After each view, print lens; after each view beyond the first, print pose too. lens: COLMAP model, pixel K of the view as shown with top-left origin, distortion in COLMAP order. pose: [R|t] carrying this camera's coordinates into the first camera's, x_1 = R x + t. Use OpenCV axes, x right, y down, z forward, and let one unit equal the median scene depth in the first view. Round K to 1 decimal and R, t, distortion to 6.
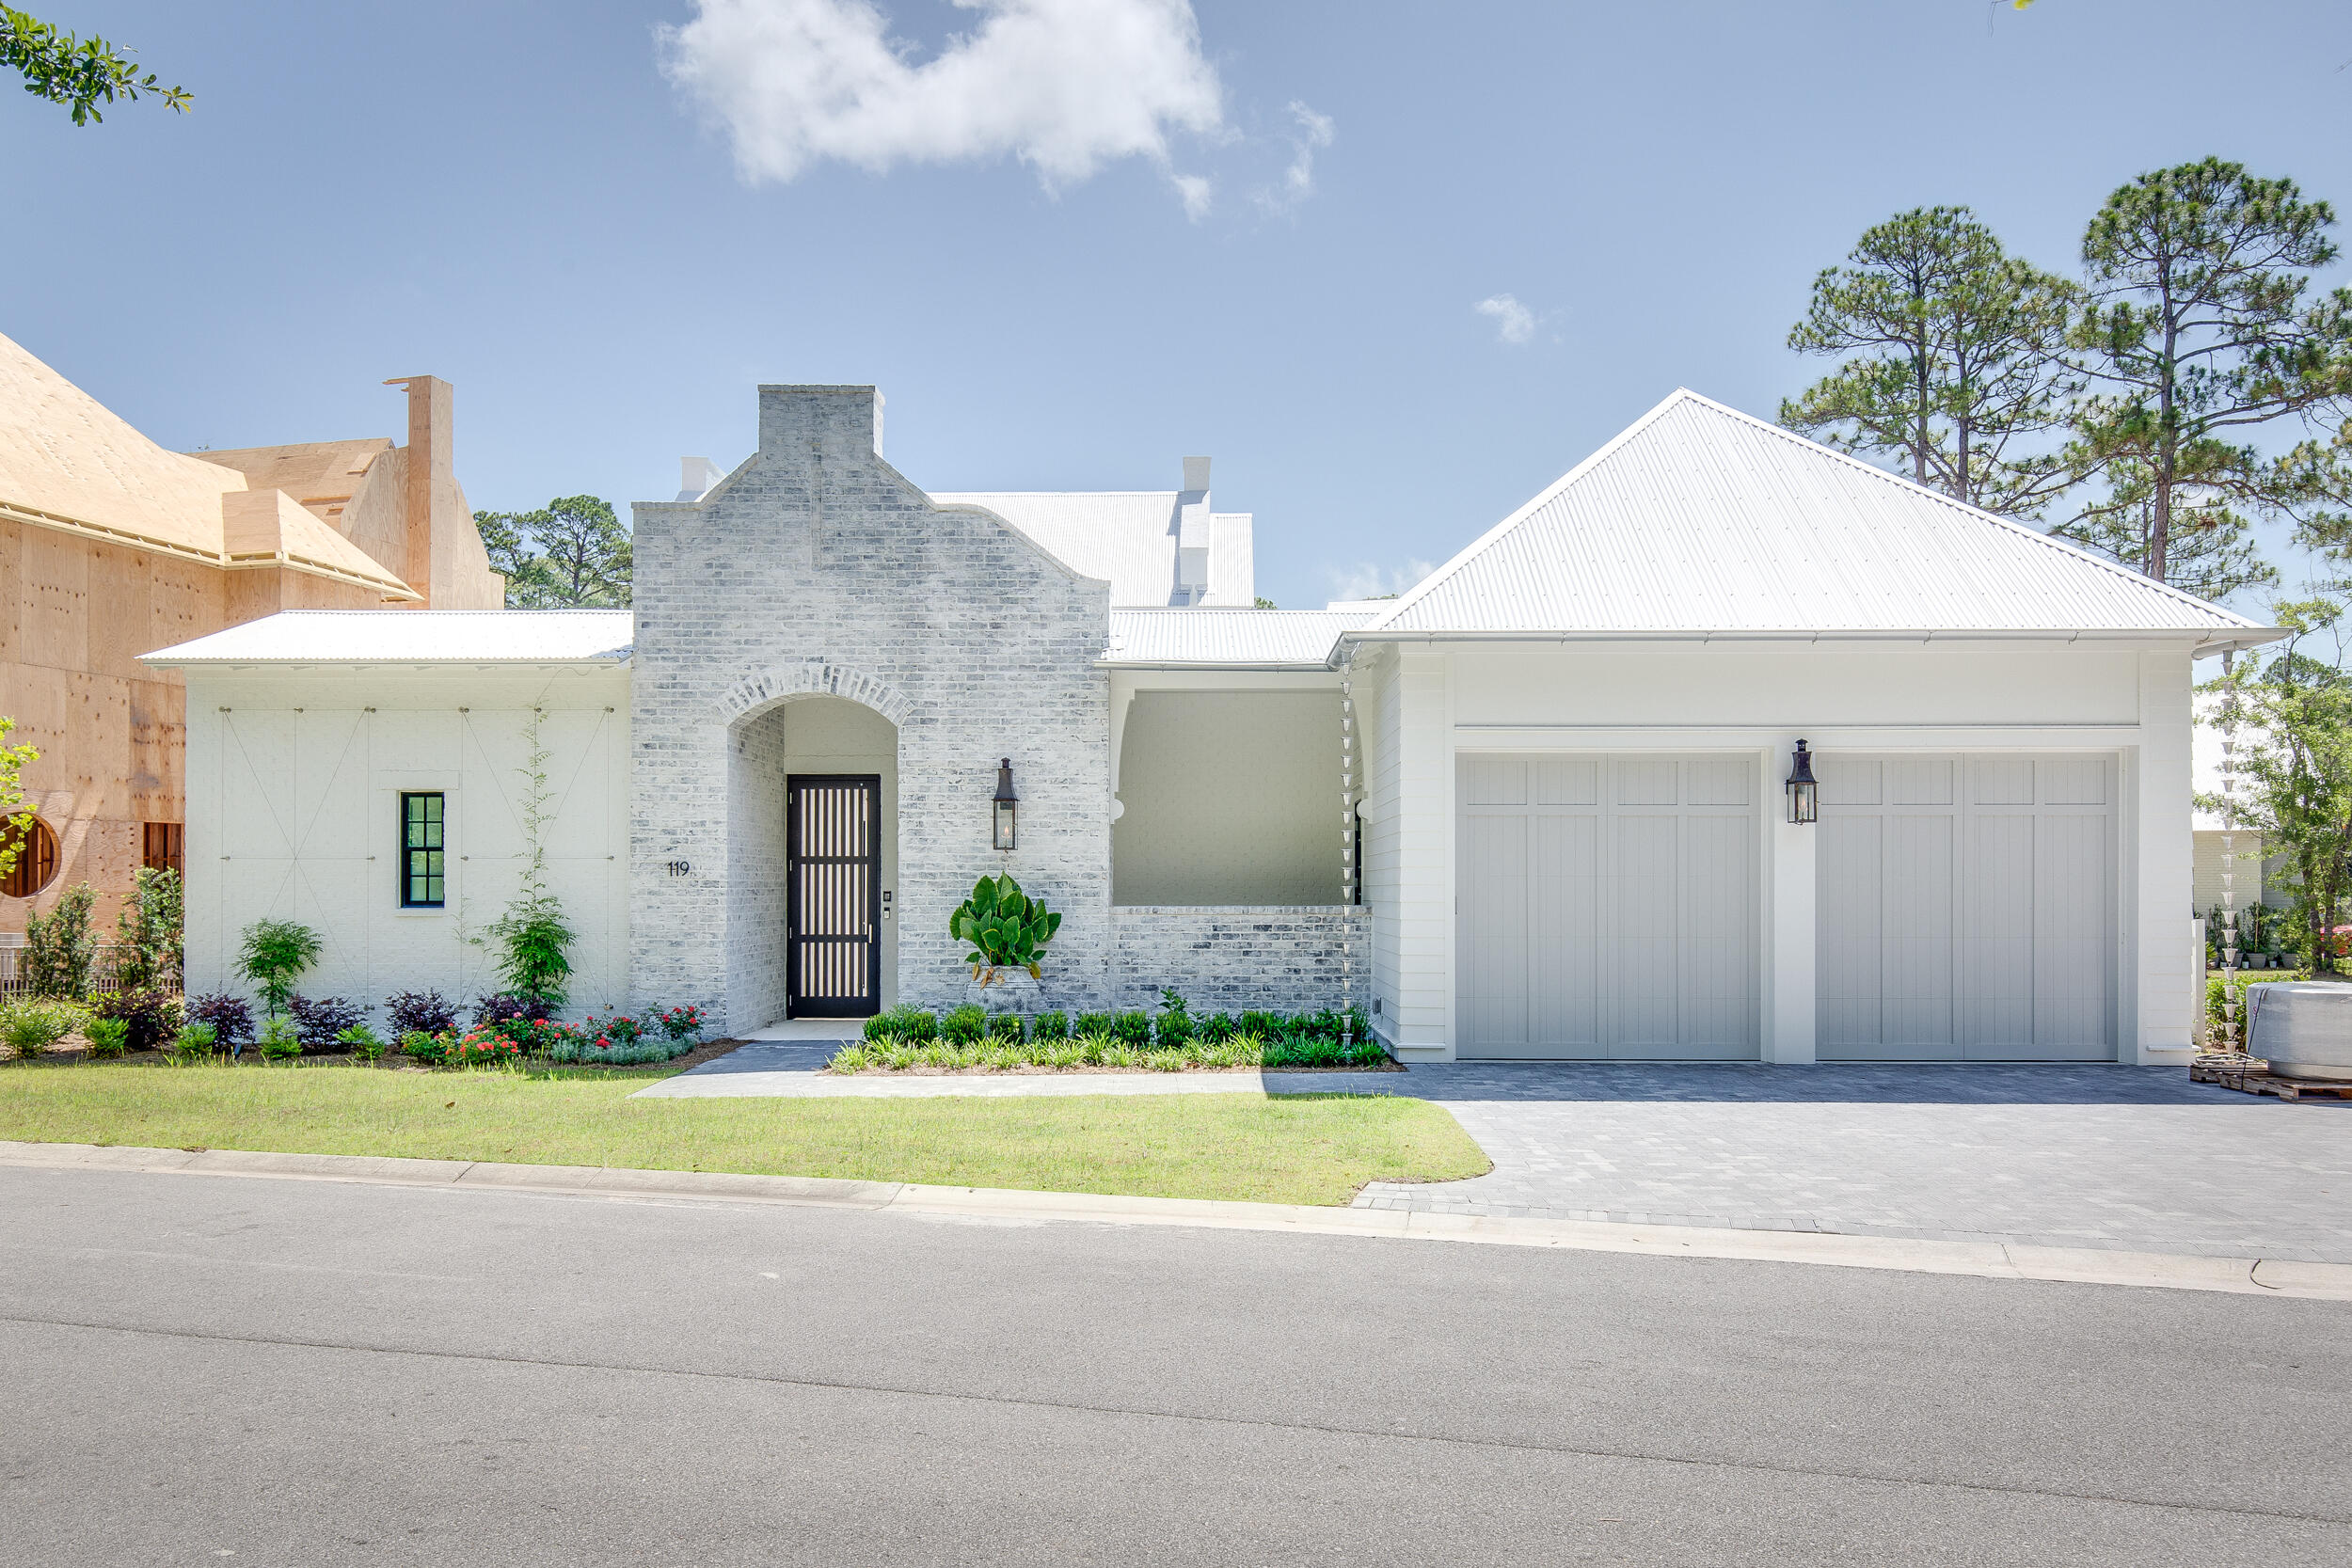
lens RADIAL K [[1582.8, 0, 1130.3], [0, 1582.8, 887.7], [0, 0, 1]] dist [0.004614, -0.000392]
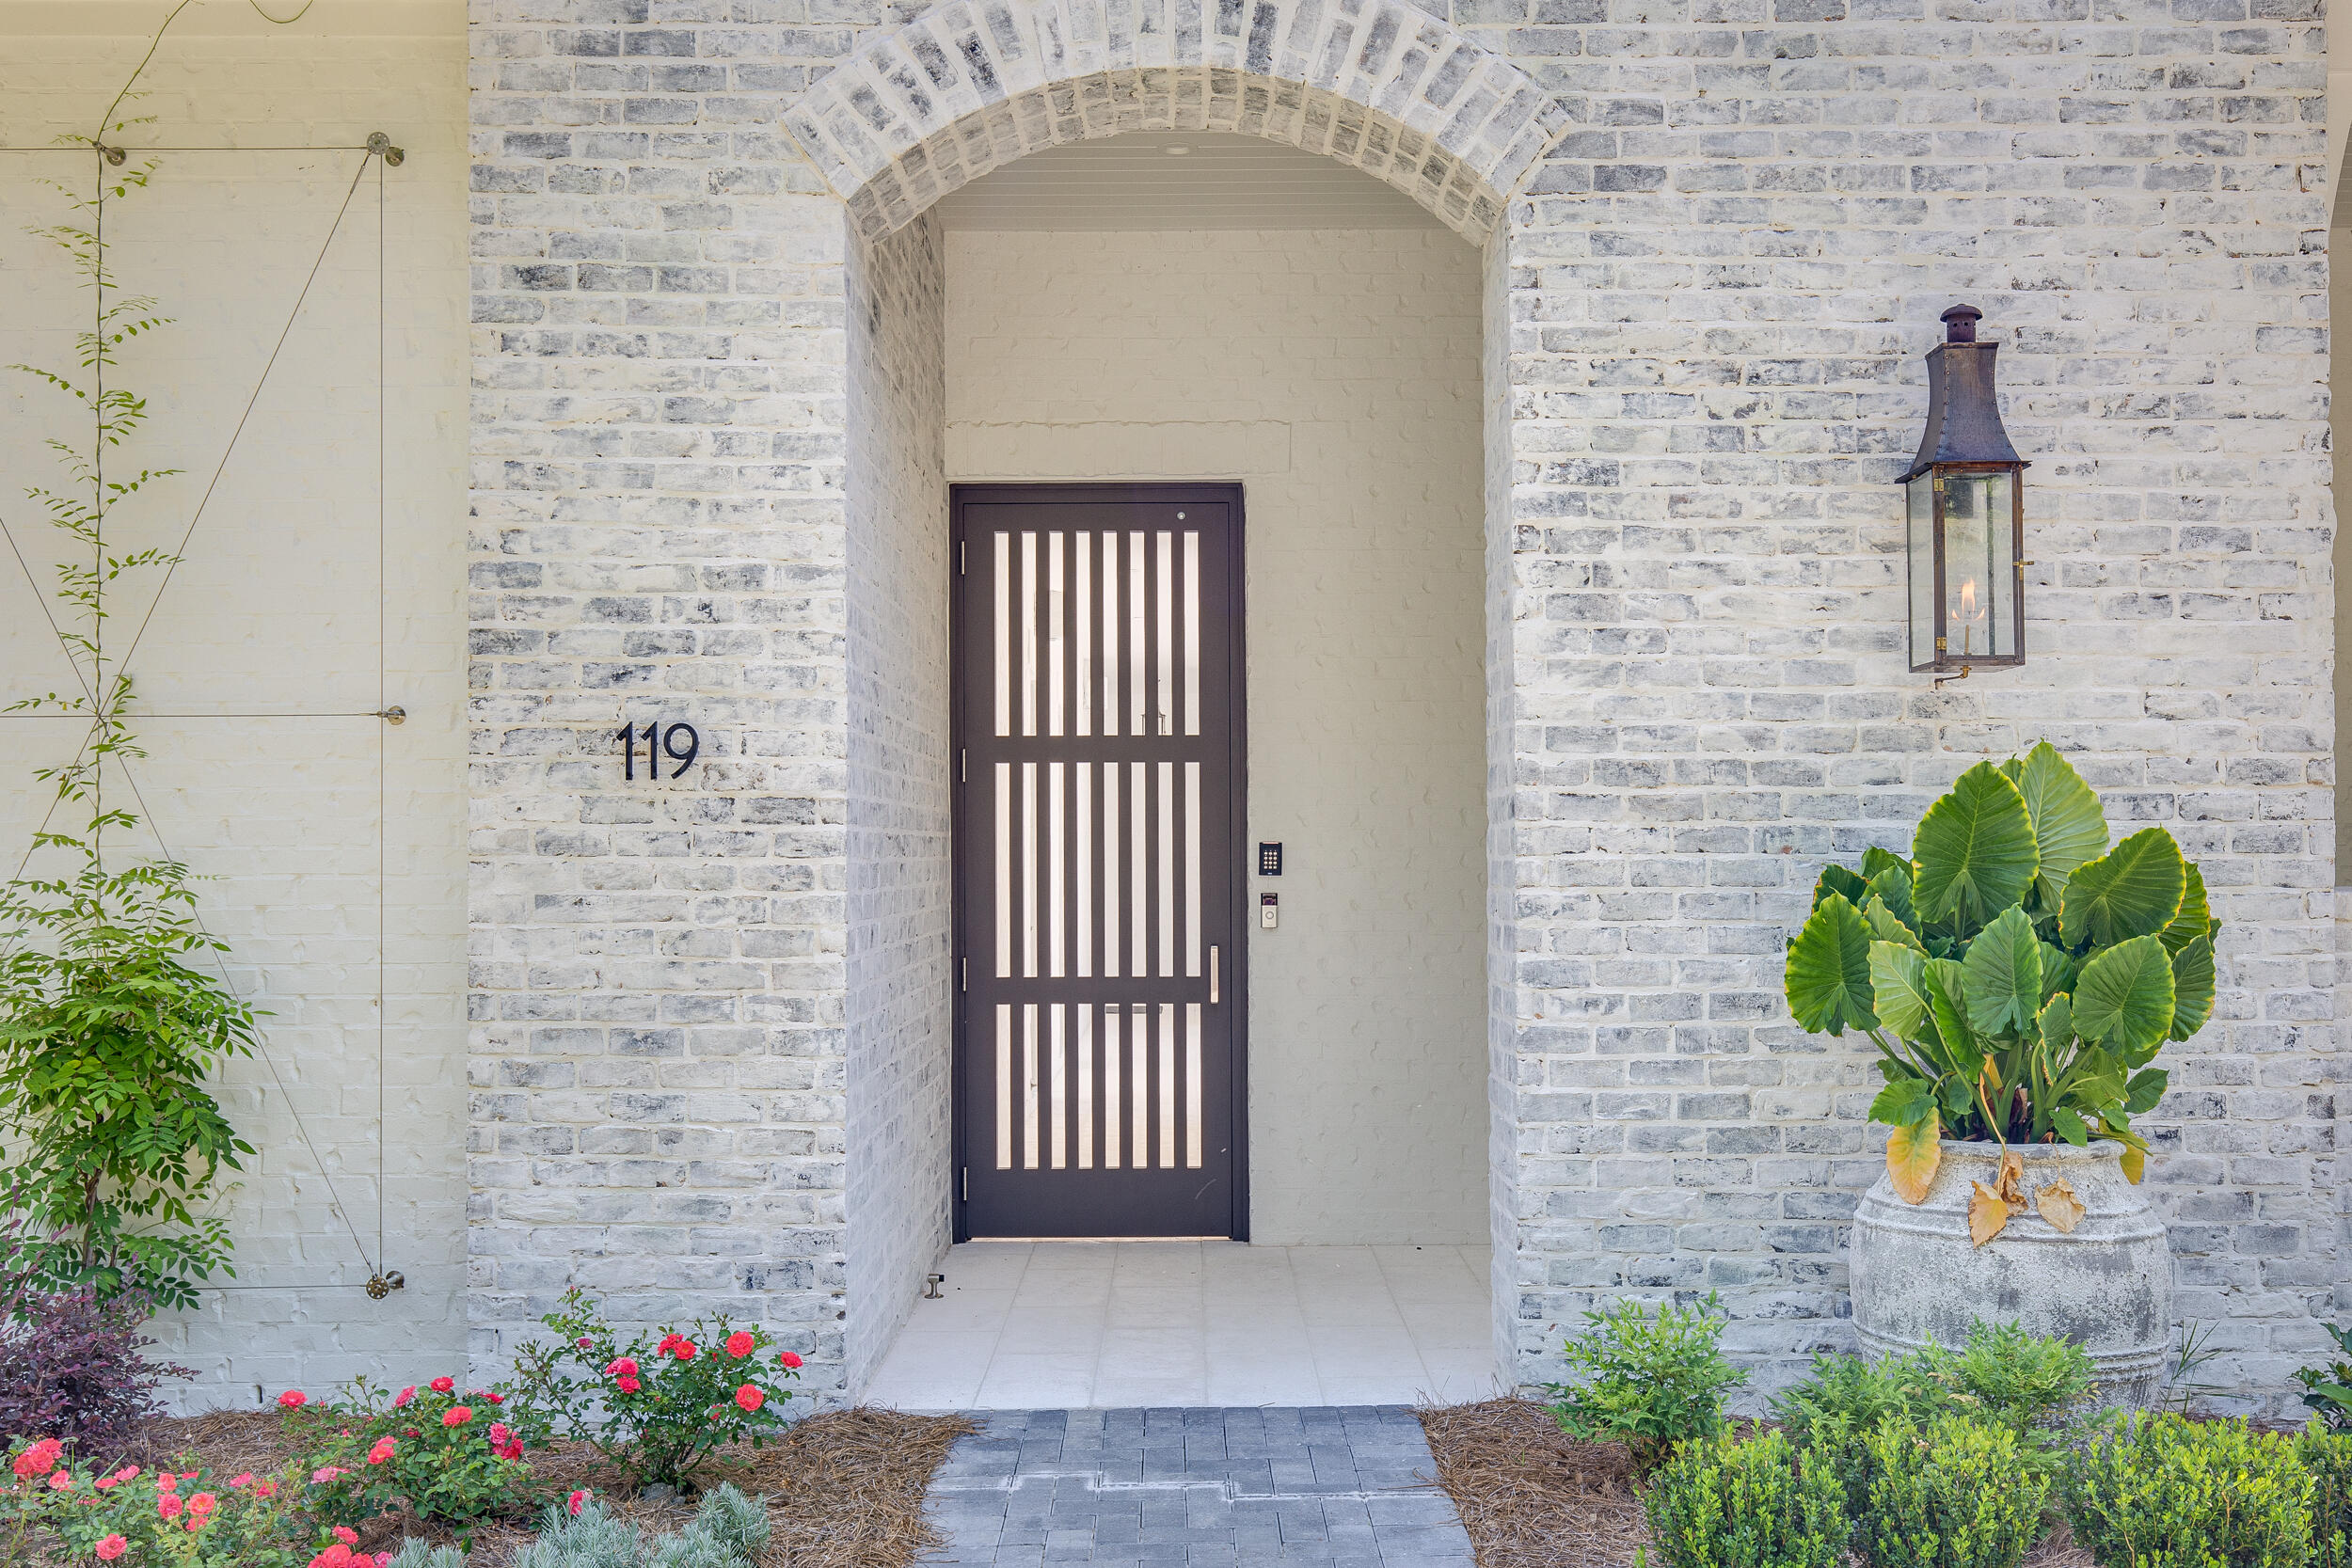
lens RADIAL K [[2108.0, 0, 1180.1], [0, 2108.0, 844.1], [0, 0, 1]] dist [0.005119, 0.000719]
pose [[0.999566, -0.004278, 0.029147, -0.210798], [0.004451, 0.999973, -0.005858, 0.005492], [-0.029121, 0.005985, 0.999558, 0.656082]]
